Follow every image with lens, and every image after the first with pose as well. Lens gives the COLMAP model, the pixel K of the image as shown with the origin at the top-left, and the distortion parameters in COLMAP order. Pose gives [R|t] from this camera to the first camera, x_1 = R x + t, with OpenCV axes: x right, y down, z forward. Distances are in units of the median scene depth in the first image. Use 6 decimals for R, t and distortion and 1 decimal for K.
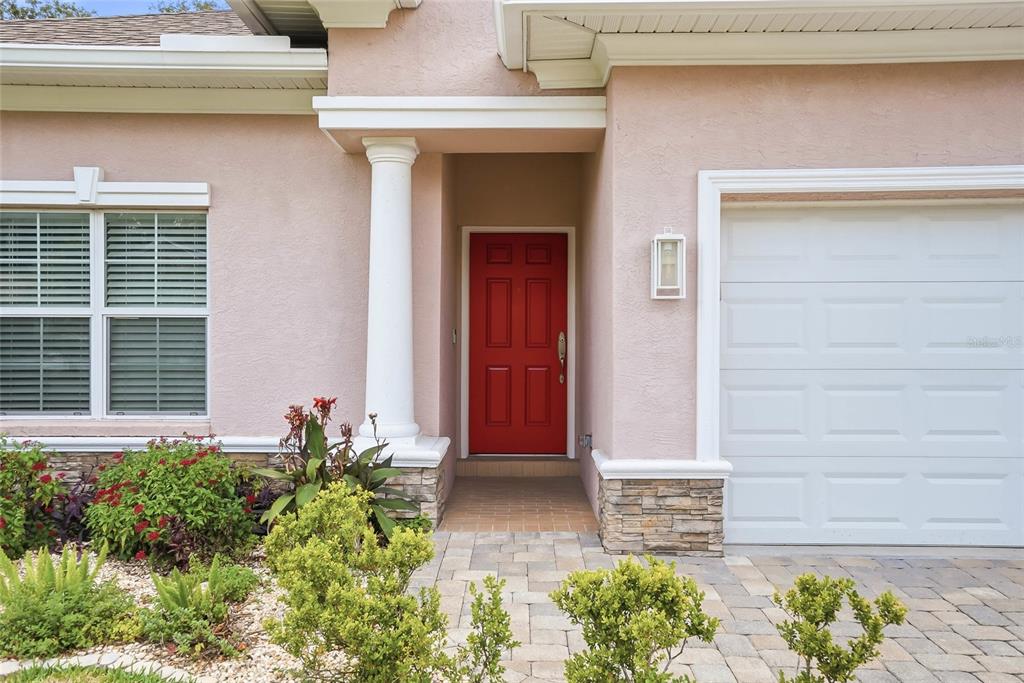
lens RADIAL K [[523.5, 0, 512.0], [0, 523.5, 341.5], [0, 0, 1]] dist [-0.058967, 0.031480]
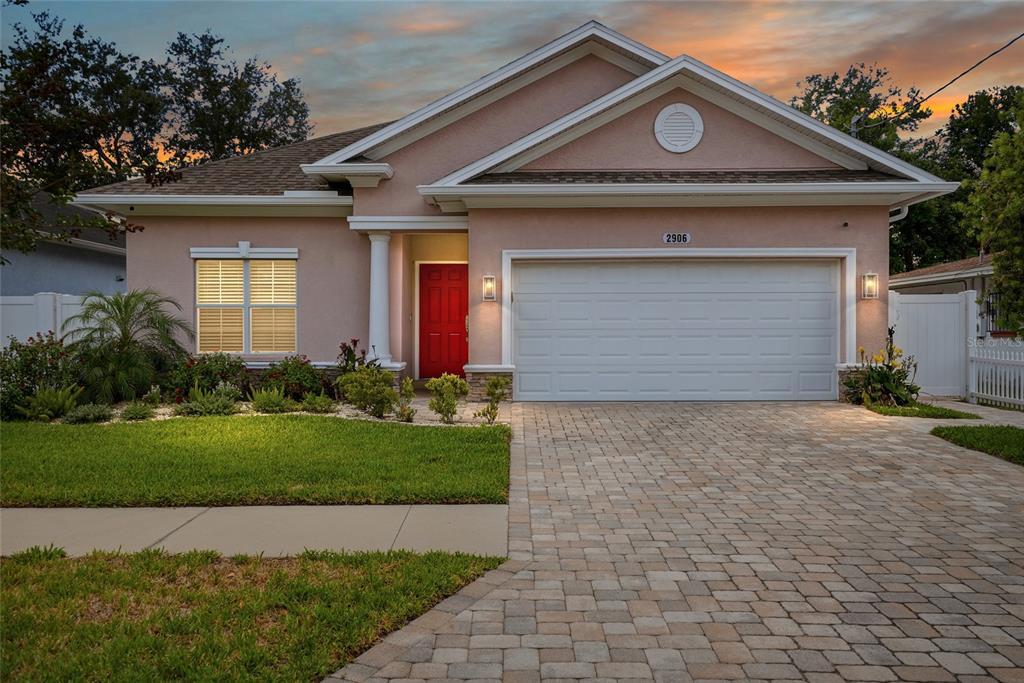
lens RADIAL K [[477.4, 0, 487.3], [0, 477.4, 338.4], [0, 0, 1]] dist [-0.063021, 0.024610]
pose [[0.999993, -0.001406, 0.003379, 0.233396], [0.001336, 0.999782, 0.020832, 0.044424], [-0.003407, -0.020827, 0.999777, -1.098710]]
